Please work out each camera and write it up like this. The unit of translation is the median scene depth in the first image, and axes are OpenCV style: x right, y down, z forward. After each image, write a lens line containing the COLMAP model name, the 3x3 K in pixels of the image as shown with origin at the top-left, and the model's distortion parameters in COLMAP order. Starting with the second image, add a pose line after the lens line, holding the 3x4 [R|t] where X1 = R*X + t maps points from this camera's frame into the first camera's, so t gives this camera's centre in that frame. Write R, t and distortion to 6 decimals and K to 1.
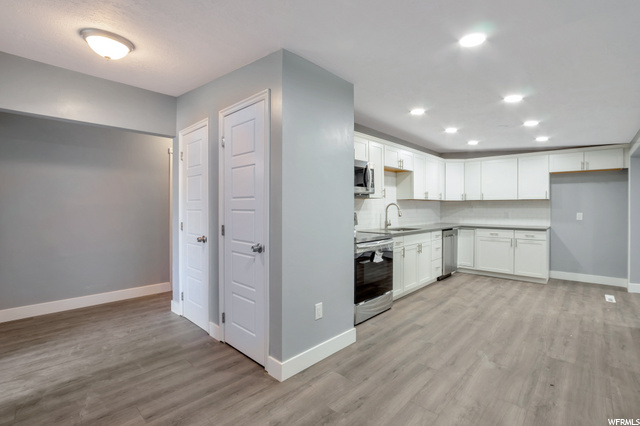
lens RADIAL K [[289.9, 0, 321.8], [0, 289.9, 210.0], [0, 0, 1]] dist [-0.038414, 0.006373]
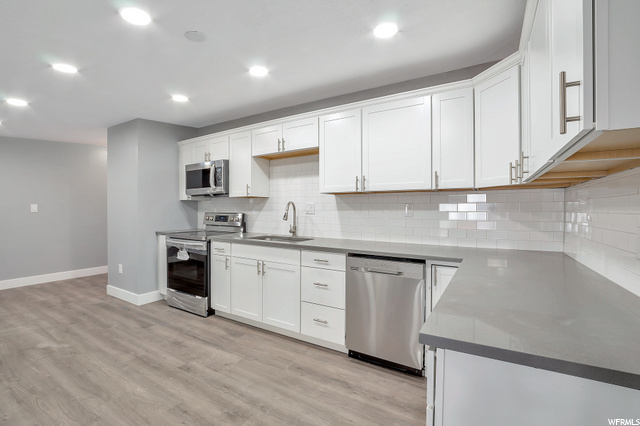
lens RADIAL K [[289.9, 0, 321.8], [0, 289.9, 210.0], [0, 0, 1]] dist [-0.038414, 0.006373]
pose [[0.212051, -0.002288, -0.977256, 1.429645], [-0.017981, 0.999819, -0.006242, -0.000251], [0.977093, 0.018896, 0.211972, 1.376099]]
